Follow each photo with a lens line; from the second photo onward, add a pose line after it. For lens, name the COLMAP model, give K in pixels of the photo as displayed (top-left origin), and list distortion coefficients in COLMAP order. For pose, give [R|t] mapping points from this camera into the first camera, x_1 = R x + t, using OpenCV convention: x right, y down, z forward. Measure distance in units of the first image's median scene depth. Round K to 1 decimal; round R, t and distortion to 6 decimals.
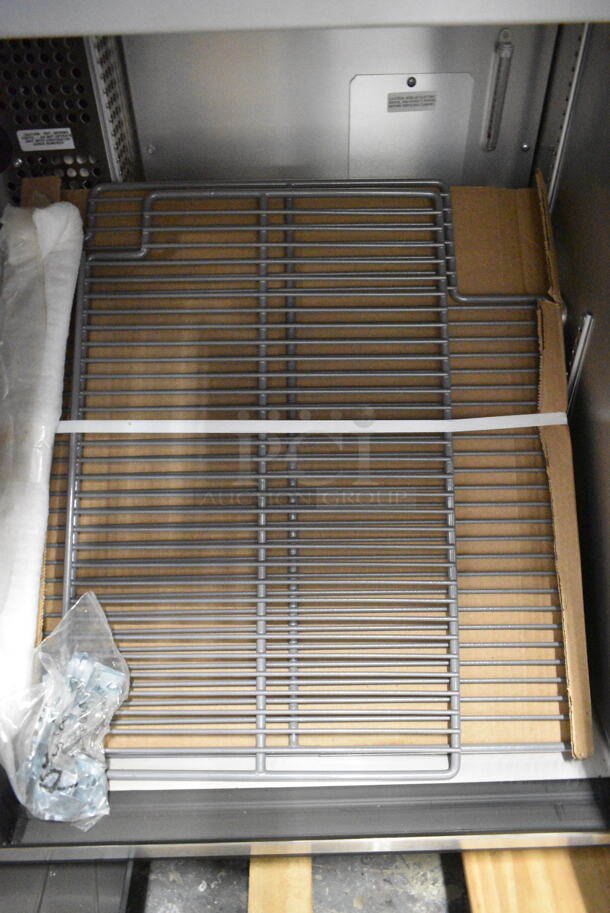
lens RADIAL K [[693.6, 0, 305.0], [0, 693.6, 456.5], [0, 0, 1]] dist [-0.010103, -0.002697]
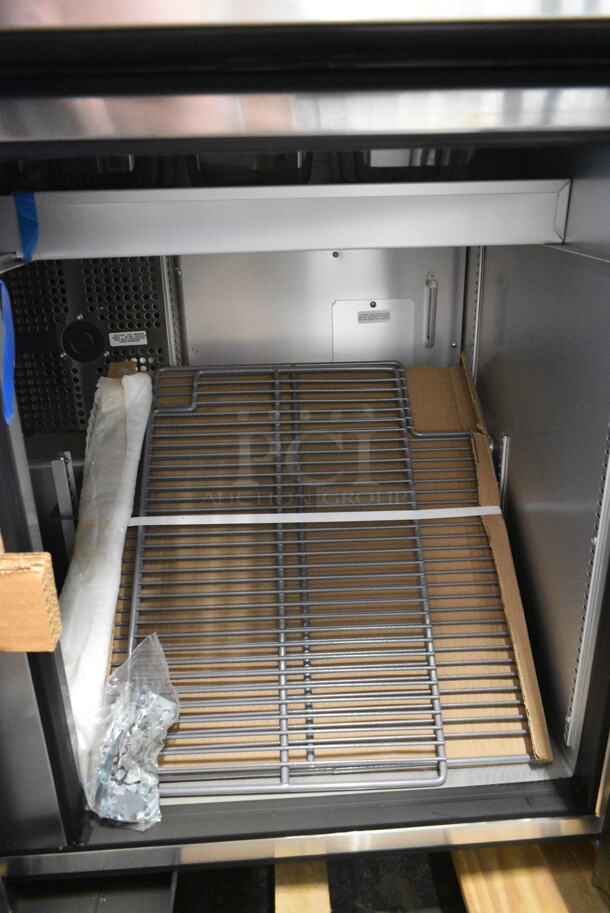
lens RADIAL K [[693.6, 0, 305.0], [0, 693.6, 456.5], [0, 0, 1]] dist [-0.010103, -0.002697]
pose [[0.999275, -0.018843, 0.033081, -0.054996], [0.029160, 0.937471, -0.346841, 0.317356], [-0.024477, 0.347554, 0.937341, -0.323780]]
